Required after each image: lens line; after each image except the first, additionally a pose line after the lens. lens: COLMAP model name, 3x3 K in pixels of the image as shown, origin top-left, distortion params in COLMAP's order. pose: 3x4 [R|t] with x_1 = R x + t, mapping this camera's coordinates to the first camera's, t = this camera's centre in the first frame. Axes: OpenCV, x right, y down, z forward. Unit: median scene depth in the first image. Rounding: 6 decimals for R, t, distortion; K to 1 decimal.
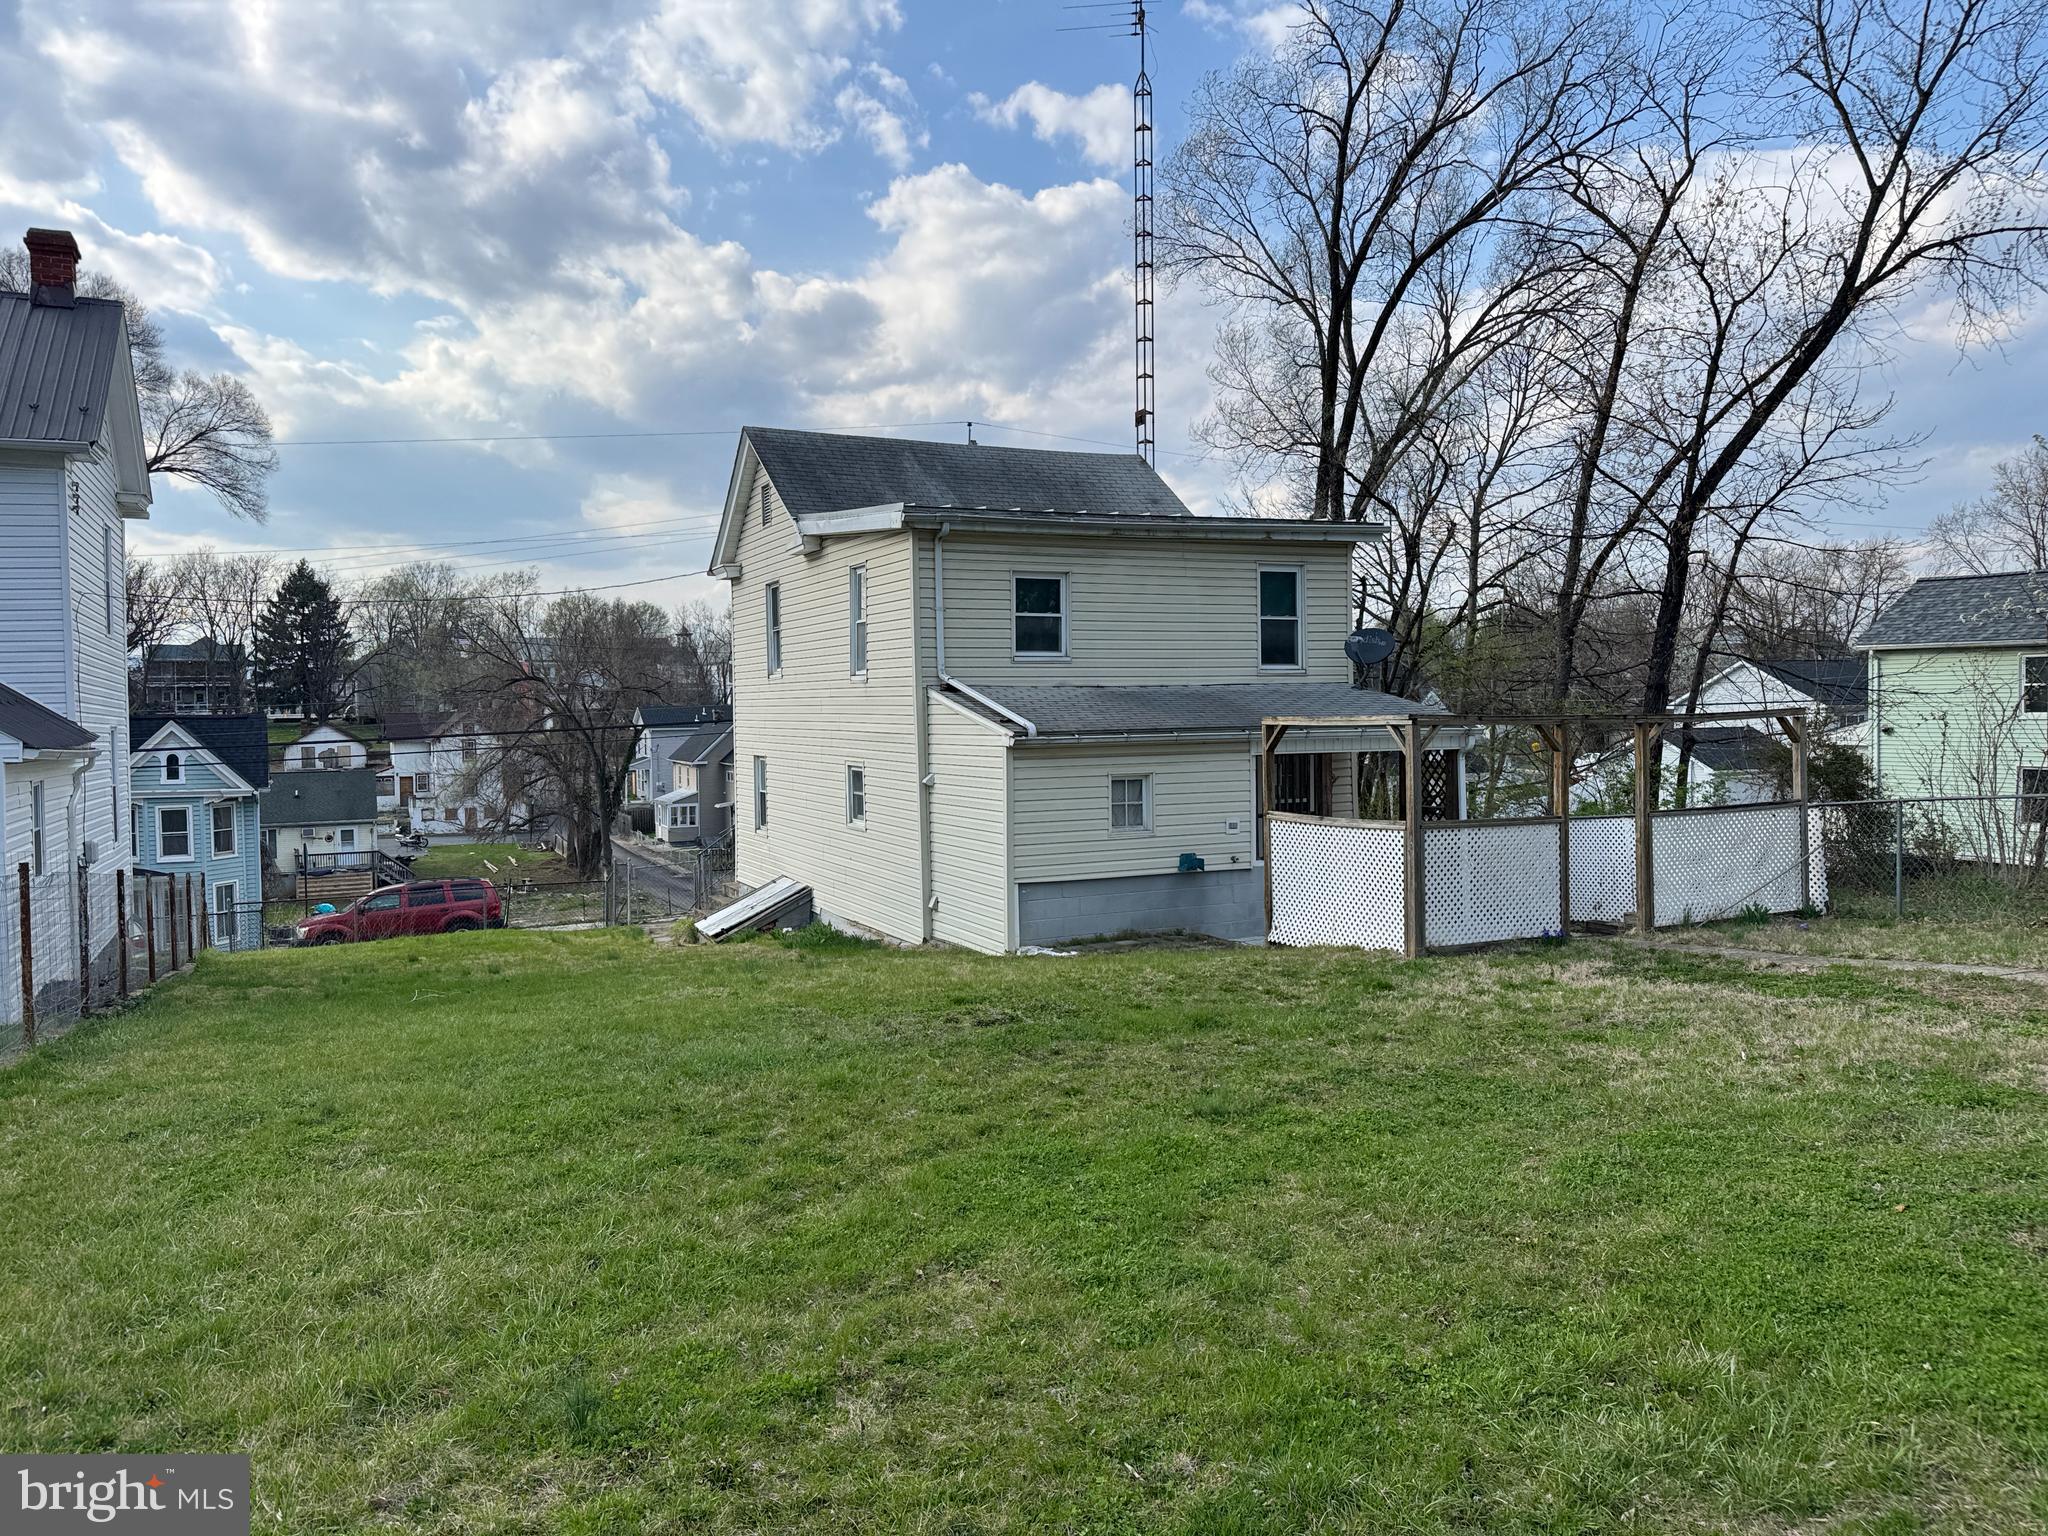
lens RADIAL K [[1415.3, 0, 1031.1], [0, 1415.3, 759.1], [0, 0, 1]] dist [0.060226, -0.066039]
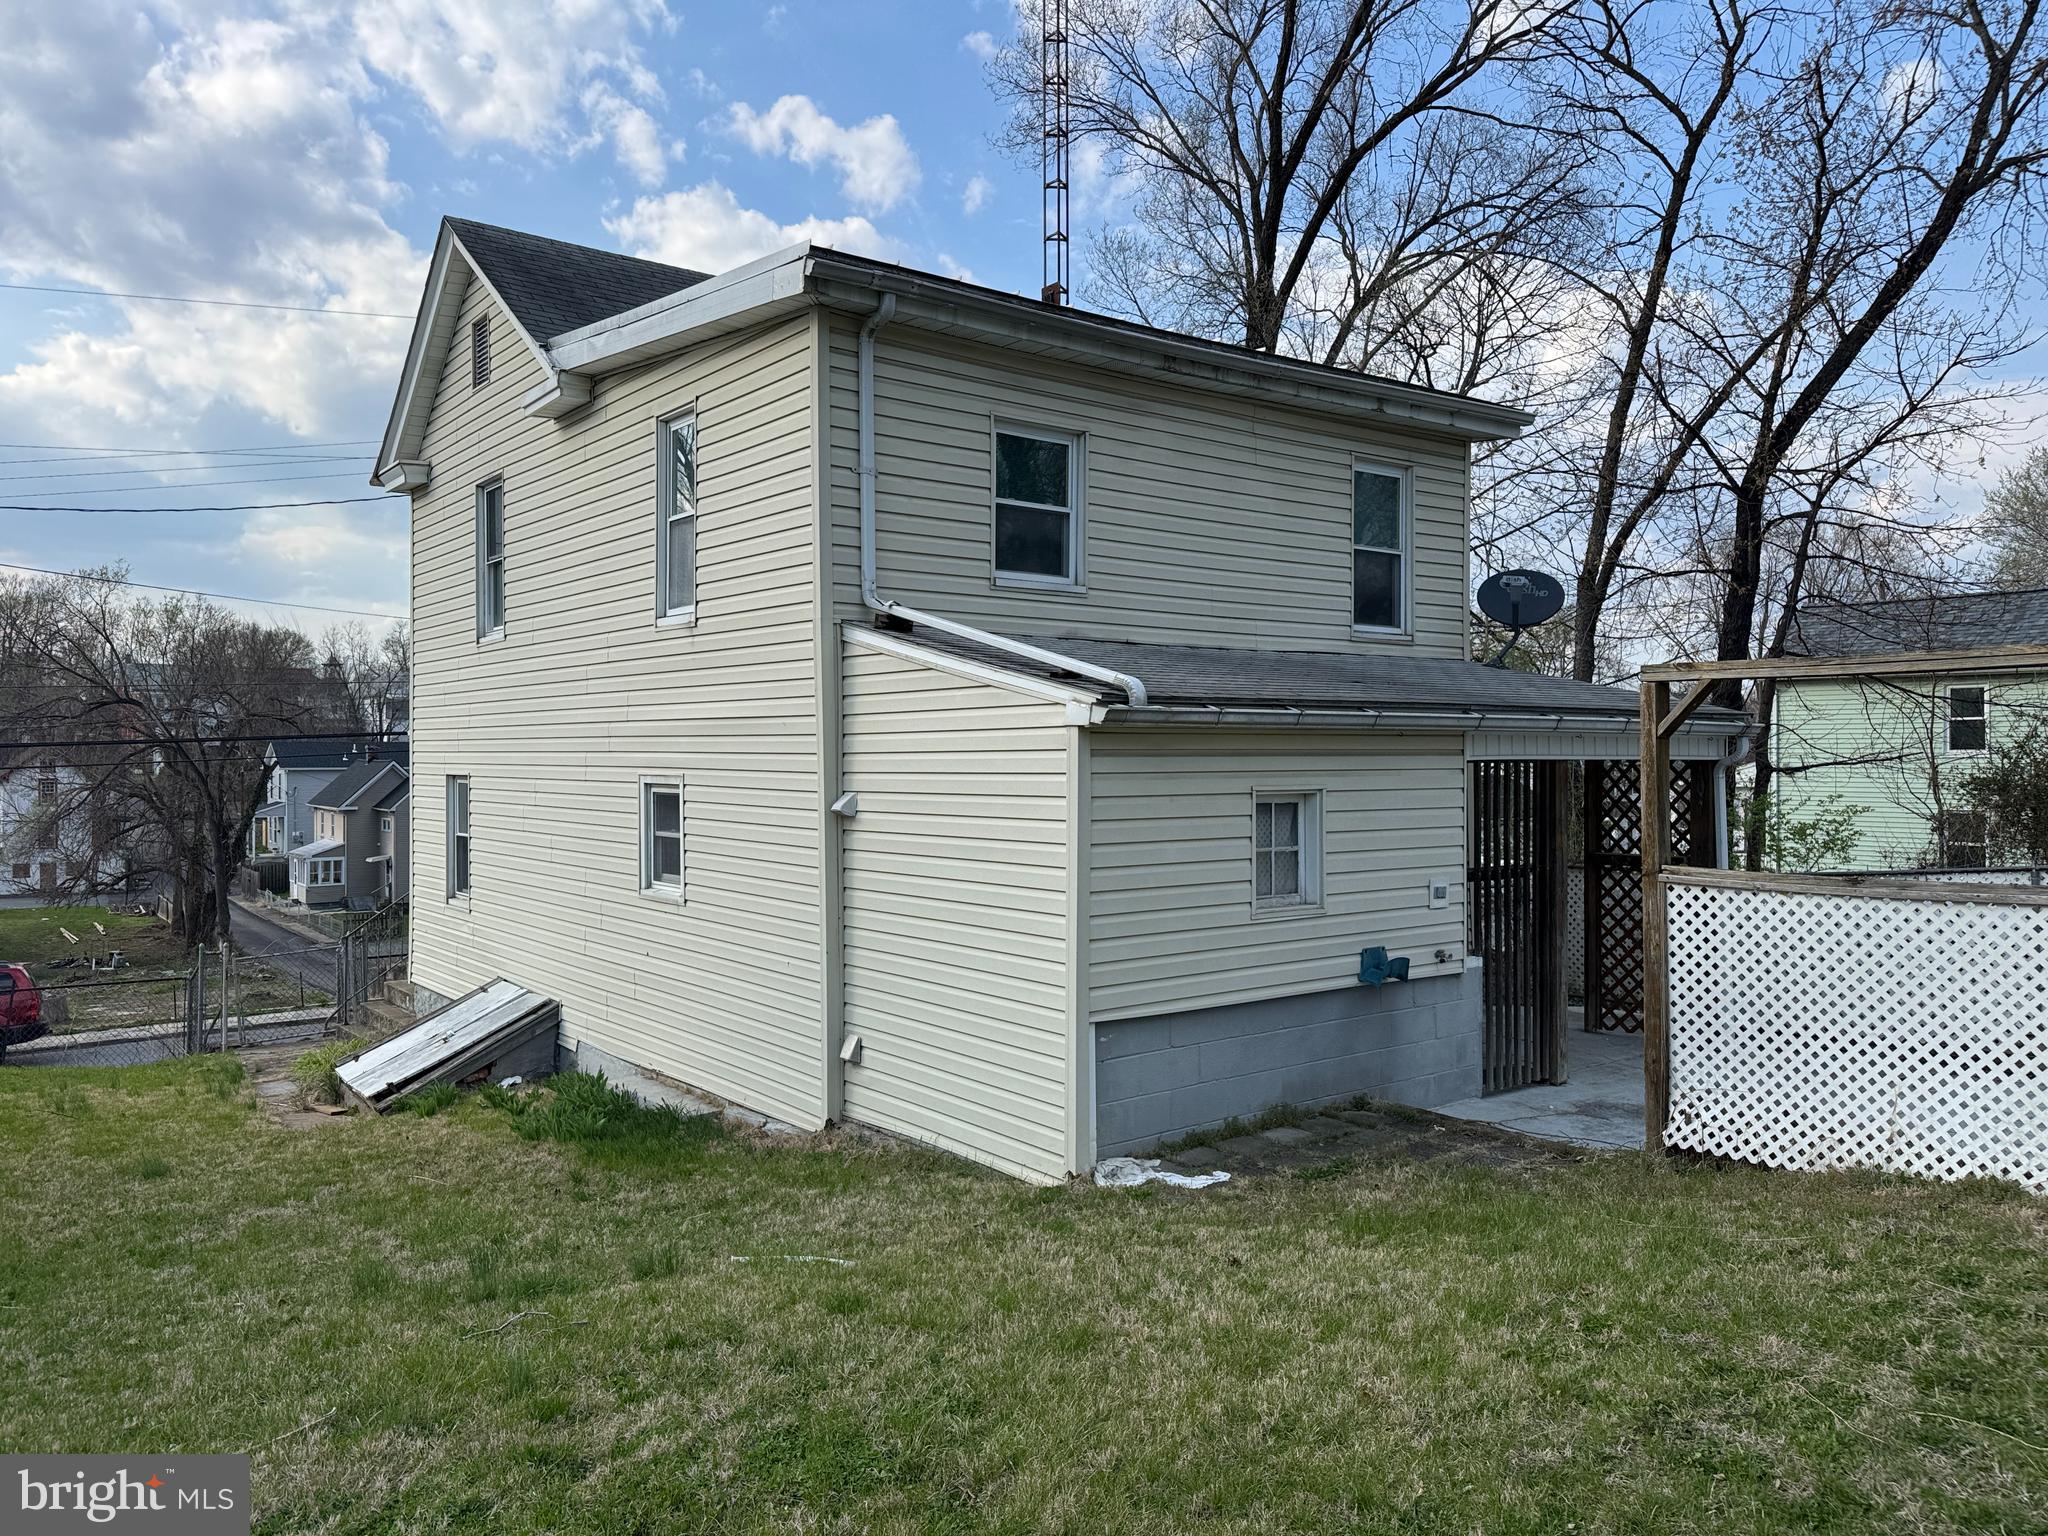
lens RADIAL K [[1415.3, 0, 1035.8], [0, 1415.3, 765.5], [0, 0, 1]] dist [0.060226, -0.066039]
pose [[0.976214, 0.011108, 0.216524, -0.098237], [-0.004251, 0.999475, -0.032107, 0.014027], [-0.216767, 0.030423, 0.975749, 0.418197]]
